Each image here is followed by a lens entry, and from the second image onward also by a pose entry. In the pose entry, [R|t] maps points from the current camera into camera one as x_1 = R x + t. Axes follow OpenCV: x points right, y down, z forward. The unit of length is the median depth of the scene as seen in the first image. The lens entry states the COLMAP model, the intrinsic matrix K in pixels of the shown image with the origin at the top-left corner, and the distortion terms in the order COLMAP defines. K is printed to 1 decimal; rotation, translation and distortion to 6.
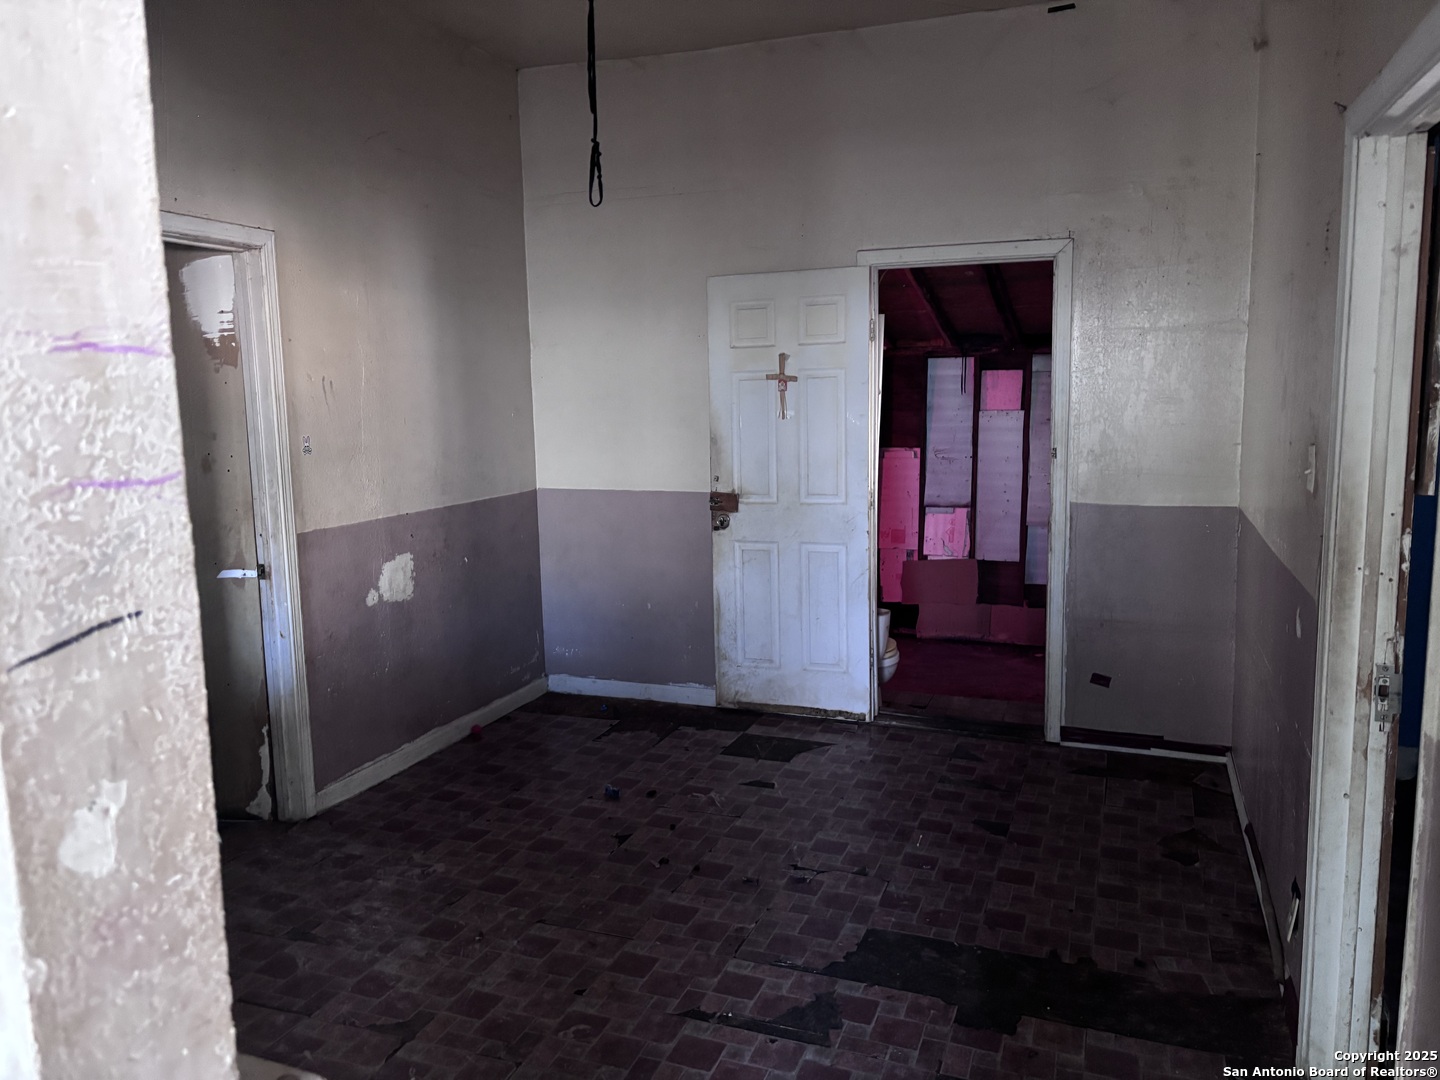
lens RADIAL K [[1082.3, 0, 719.2], [0, 1082.3, 546.9], [0, 0, 1]] dist [0.049004, -0.043381]
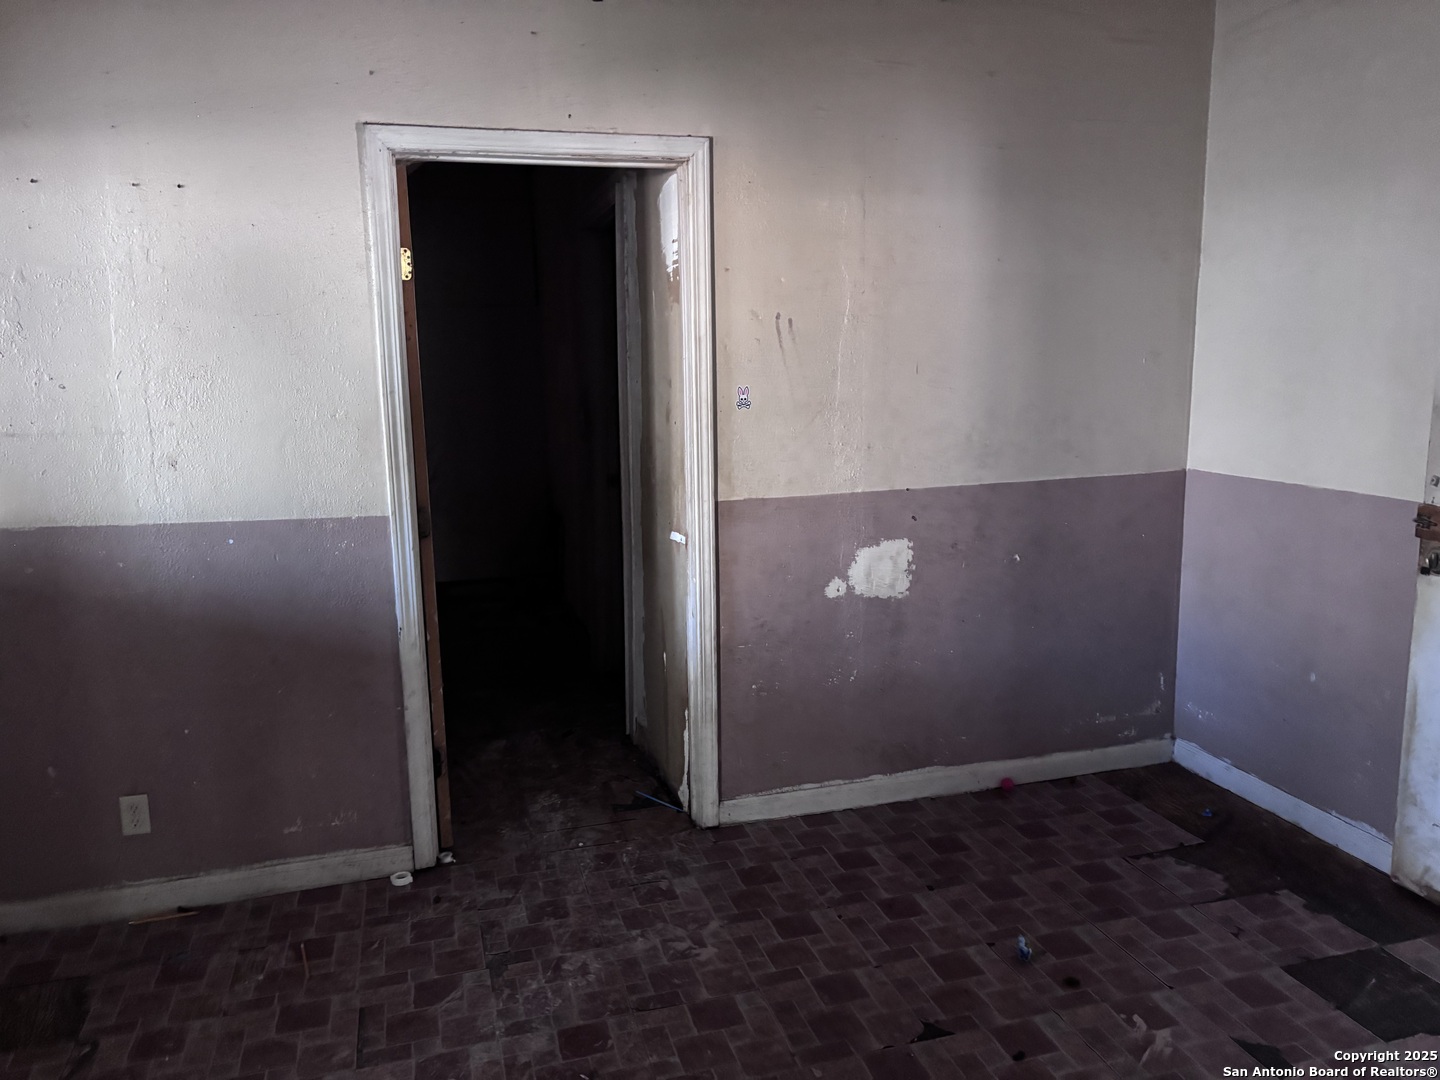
lens RADIAL K [[1102.3, 0, 720.0], [0, 1102.3, 540.0], [0, 0, 1]] dist [0.050396, -0.045609]
pose [[0.601723, 0.144345, -0.785554, 0.259054], [-0.105048, 0.989293, 0.101316, -0.060681], [0.791767, 0.021557, 0.610443, 0.416321]]
